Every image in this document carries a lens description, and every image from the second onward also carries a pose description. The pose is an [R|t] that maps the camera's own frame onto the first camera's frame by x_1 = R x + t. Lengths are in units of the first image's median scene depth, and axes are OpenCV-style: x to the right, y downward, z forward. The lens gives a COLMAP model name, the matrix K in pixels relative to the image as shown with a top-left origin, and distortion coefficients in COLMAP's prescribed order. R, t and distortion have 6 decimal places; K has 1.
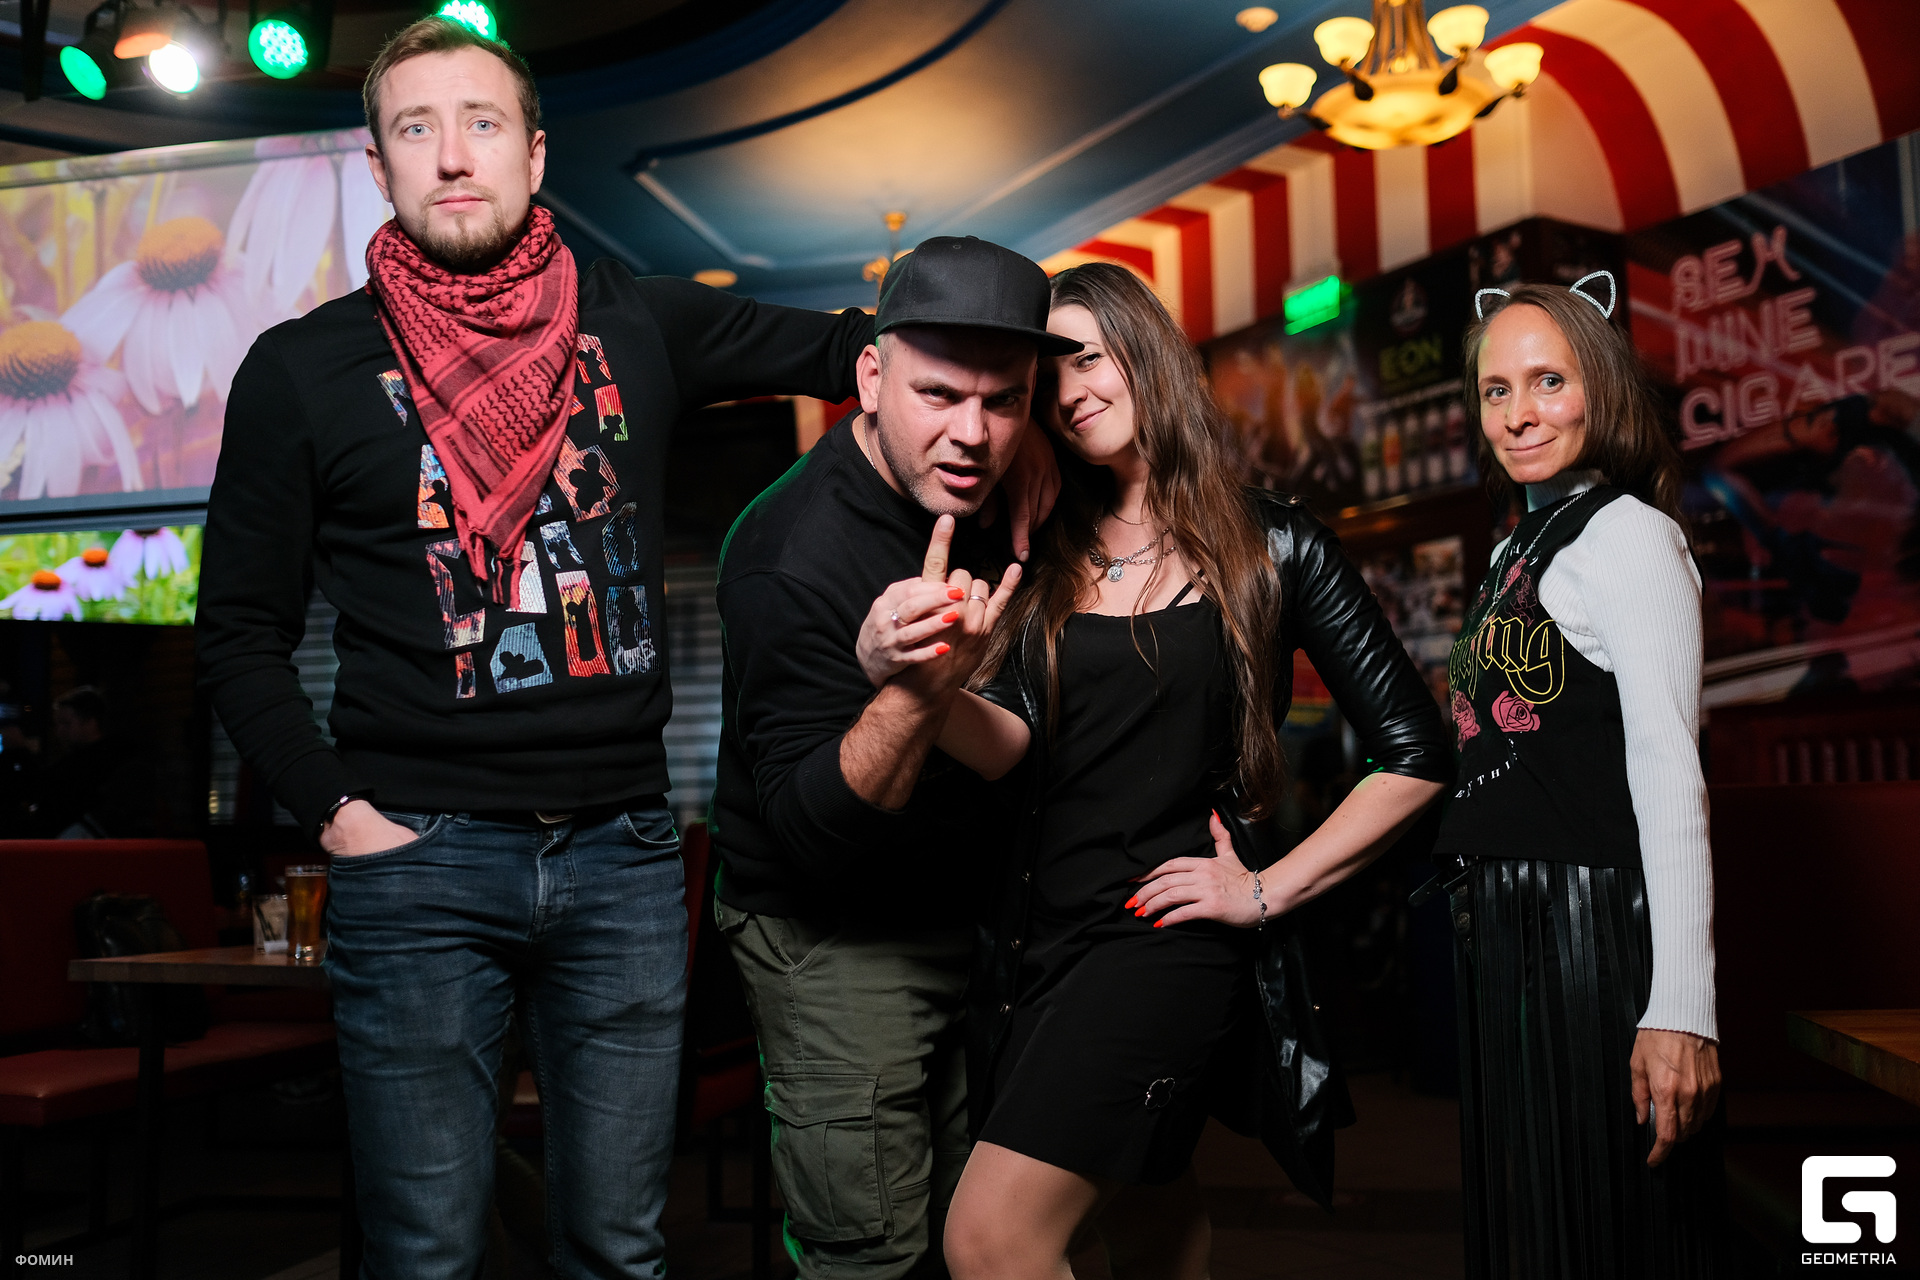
lens RADIAL K [[1937.4, 0, 959.8], [0, 1937.4, 643.9], [0, 0, 1]] dist [-0.018623, 0.000000]
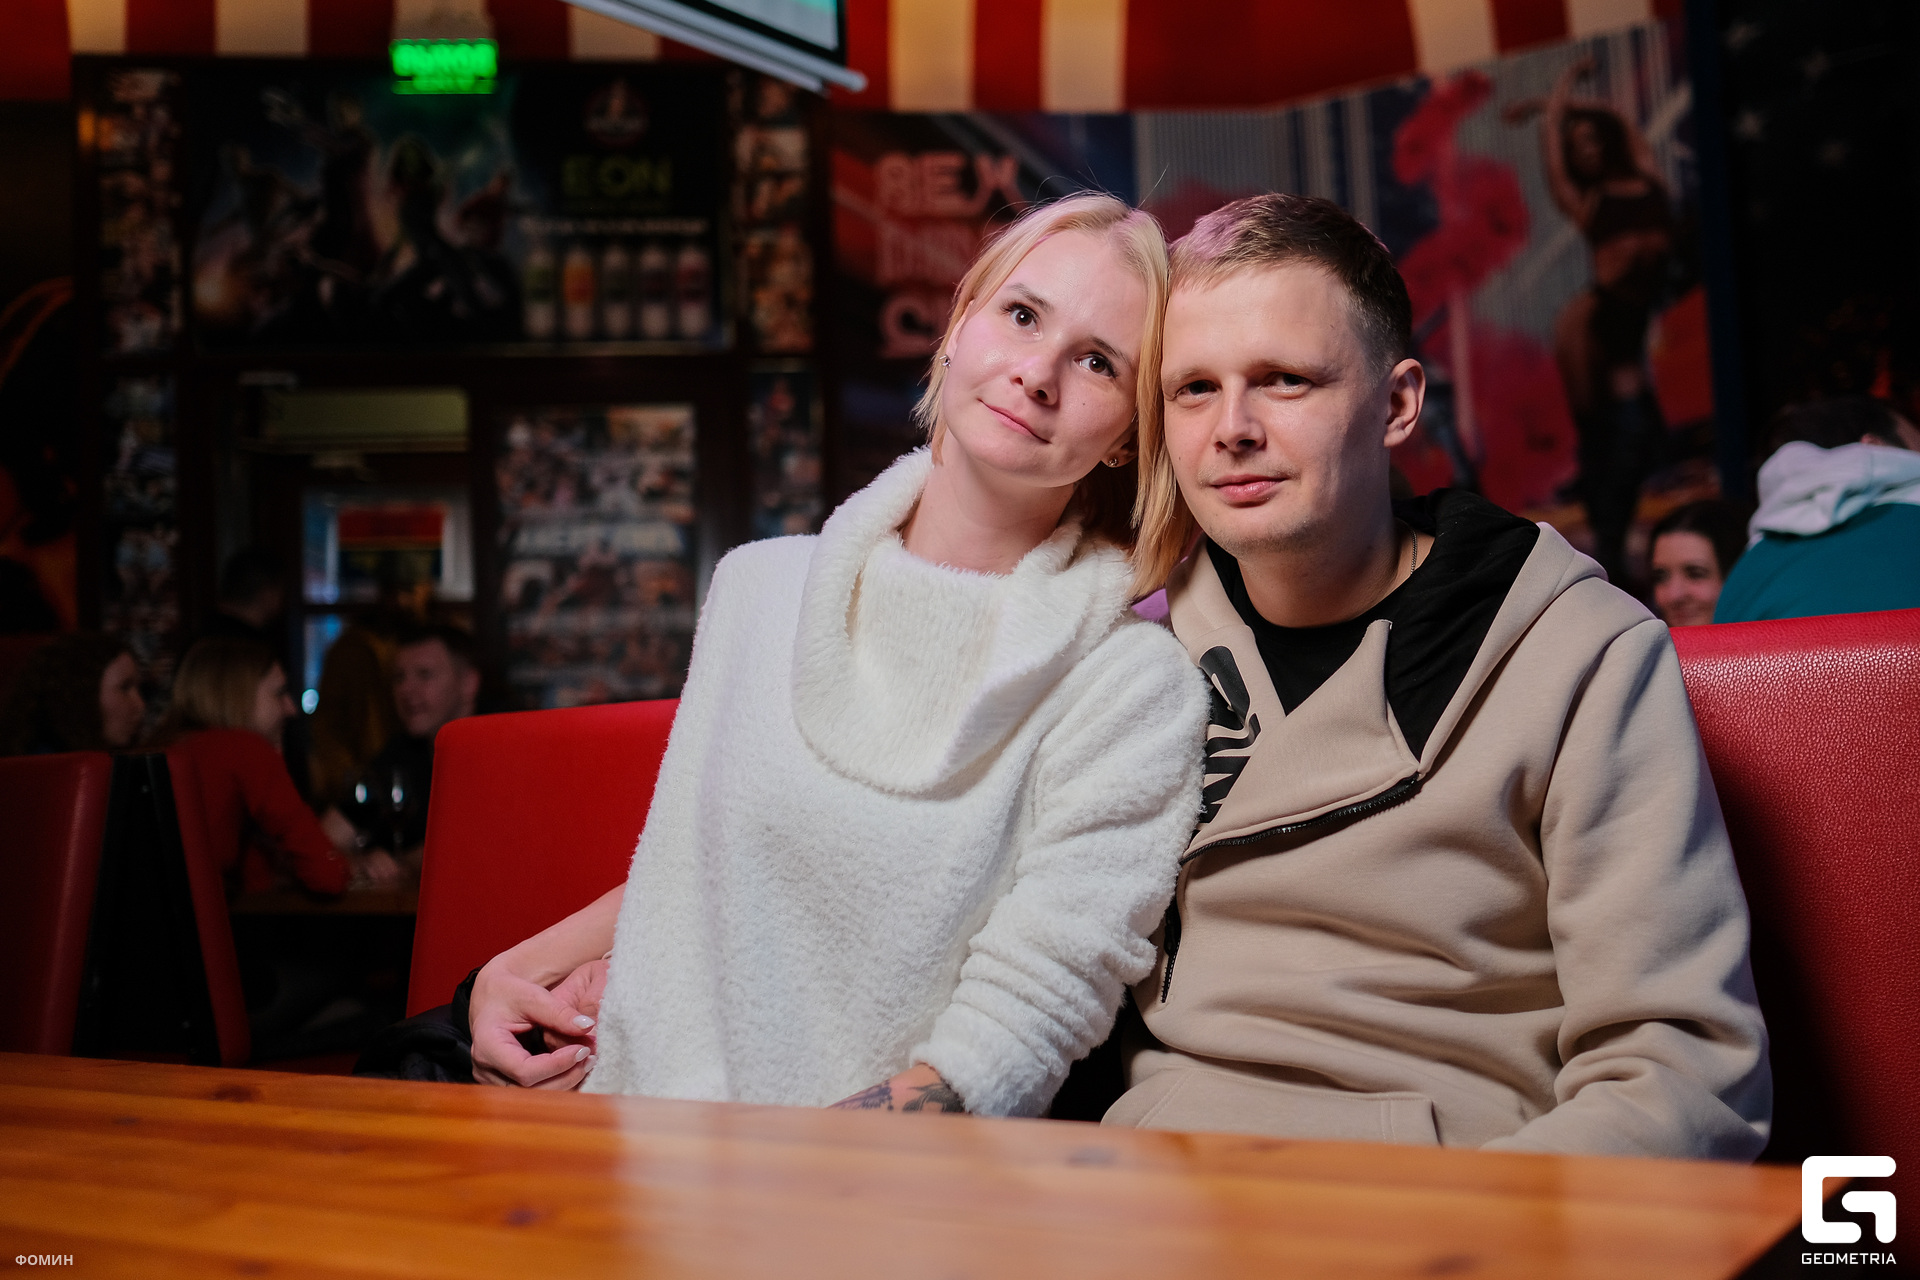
lens RADIAL K [[1937.4, 0, 959.9], [0, 1937.4, 636.1], [0, 0, 1]] dist [-0.018623, 0.000000]
pose [[0.377013, 0.046105, 0.925060, -0.456531], [-0.063682, 0.997687, -0.023771, 0.054253], [-0.924016, -0.049947, 0.379077, 0.557940]]
